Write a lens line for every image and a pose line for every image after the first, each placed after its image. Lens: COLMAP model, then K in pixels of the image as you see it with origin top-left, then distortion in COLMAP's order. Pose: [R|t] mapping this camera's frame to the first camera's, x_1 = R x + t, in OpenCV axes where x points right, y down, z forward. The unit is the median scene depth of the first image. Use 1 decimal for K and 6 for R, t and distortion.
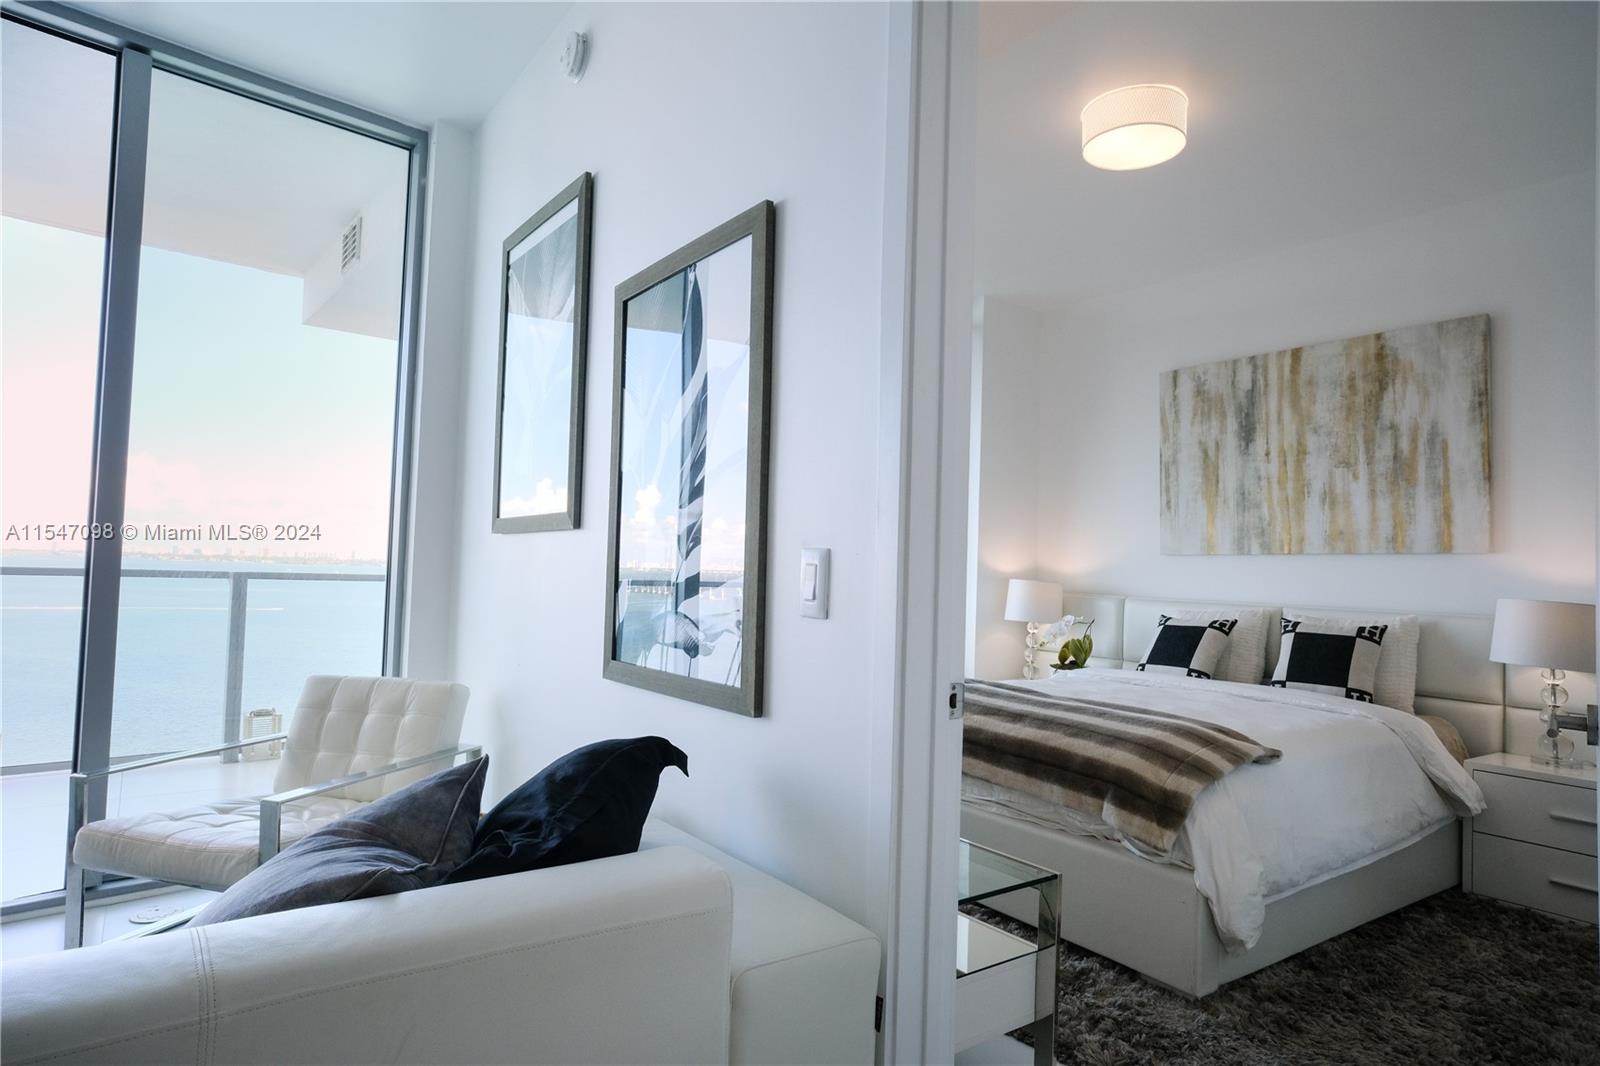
lens RADIAL K [[907.0, 0, 789.9], [0, 907.0, 533.6], [0, 0, 1]] dist [-0.035350, 0.026954]
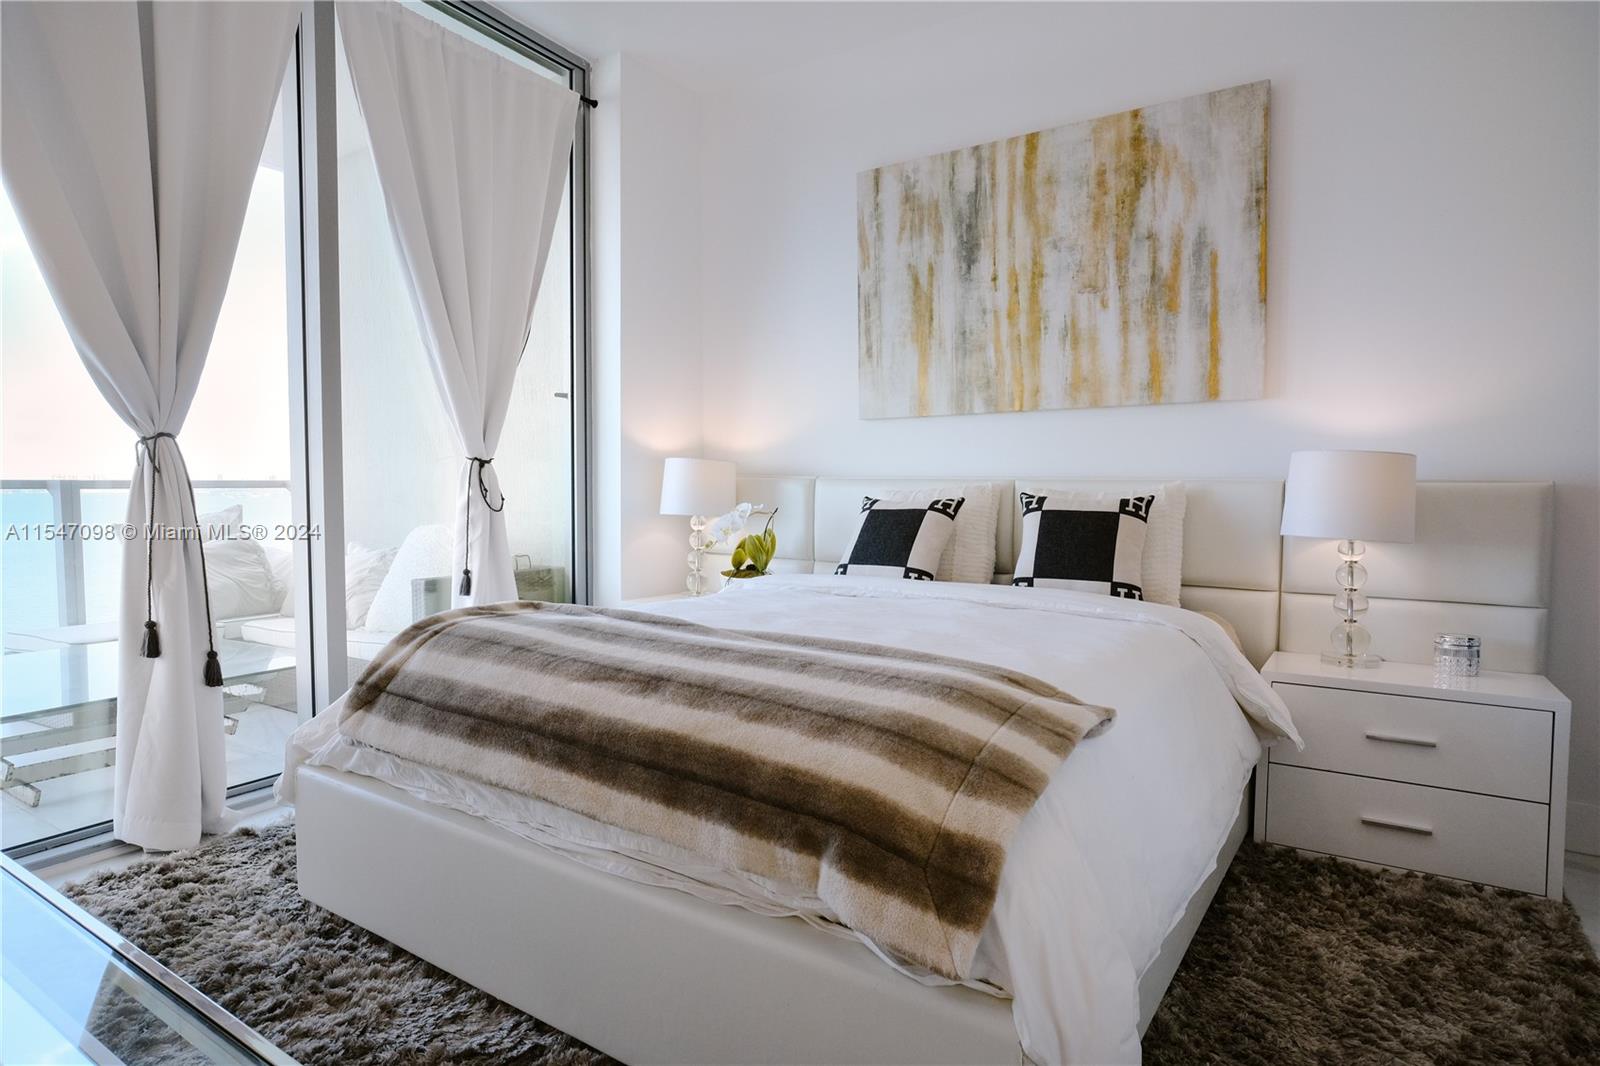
lens RADIAL K [[907.0, 0, 783.1], [0, 907.0, 533.2], [0, 0, 1]] dist [-0.035350, 0.026954]
pose [[0.942116, -0.046576, 0.332037, 0.112230], [0.013385, 0.994740, 0.101556, 0.048136], [-0.335020, -0.091233, 0.937783, 0.360075]]
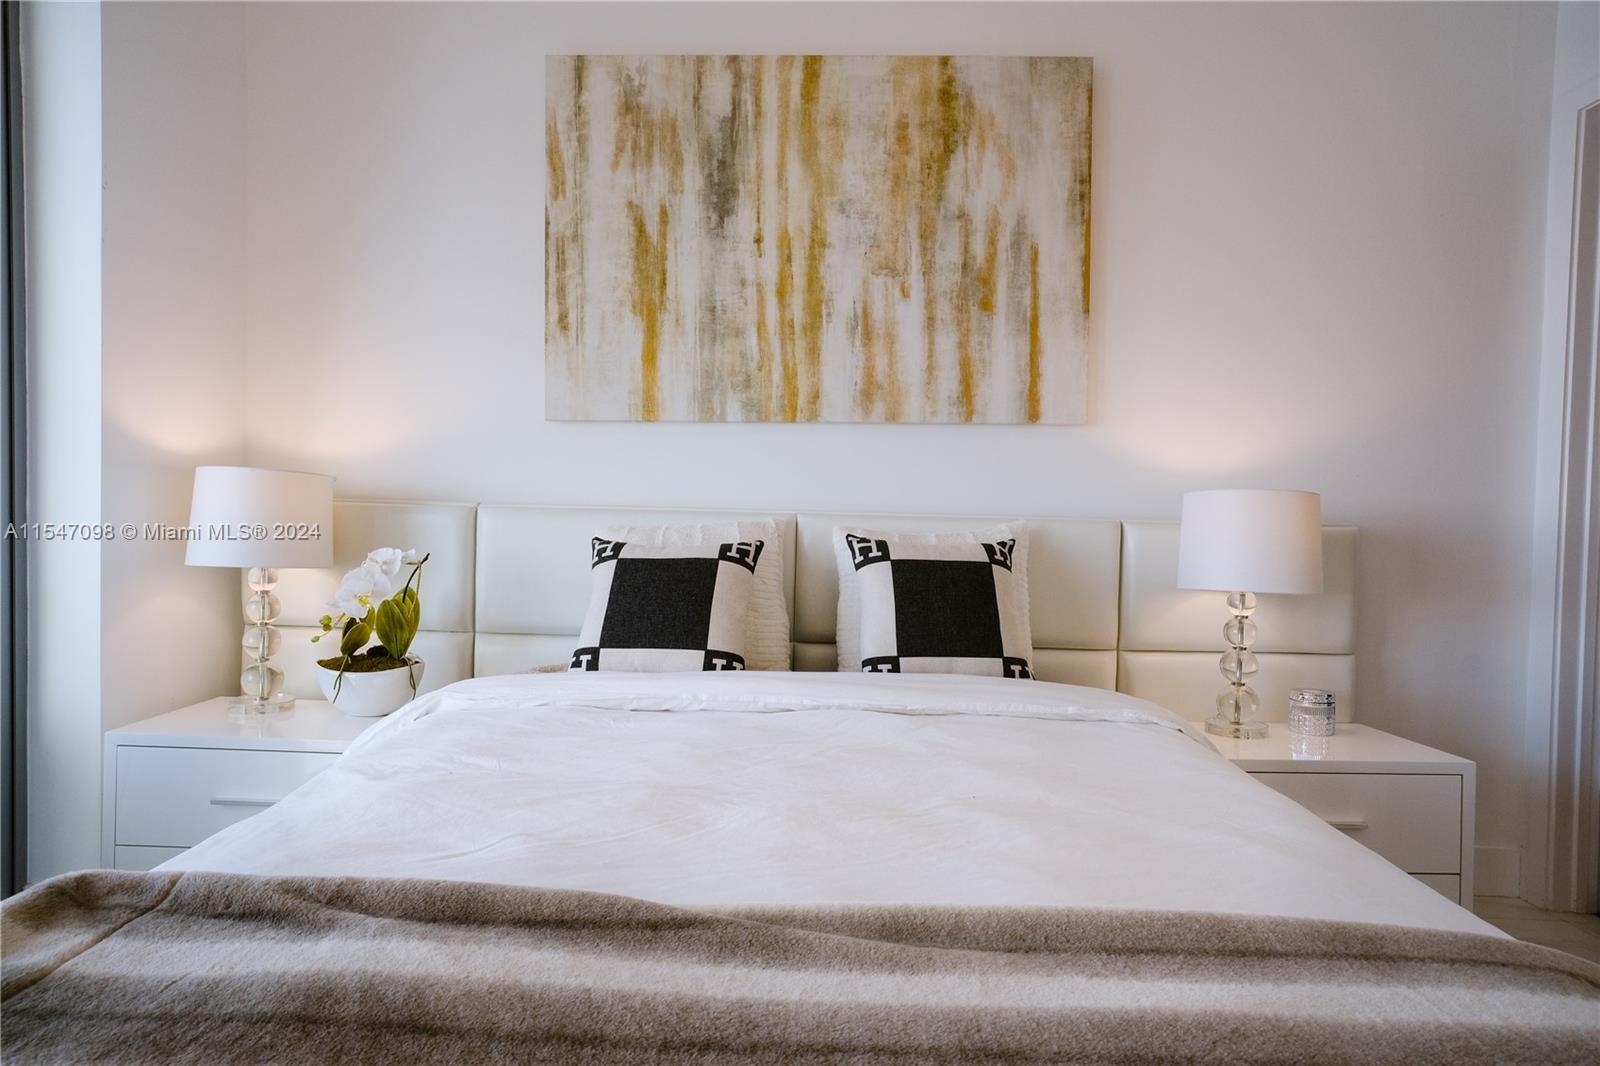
lens RADIAL K [[907.0, 0, 783.1], [0, 907.0, 548.8], [0, 0, 1]] dist [-0.035350, 0.026954]
pose [[0.596723, -0.029937, 0.801889, 0.098523], [-0.031353, 0.997671, 0.060577, 0.071939], [-0.801835, -0.061289, 0.594394, 0.704000]]
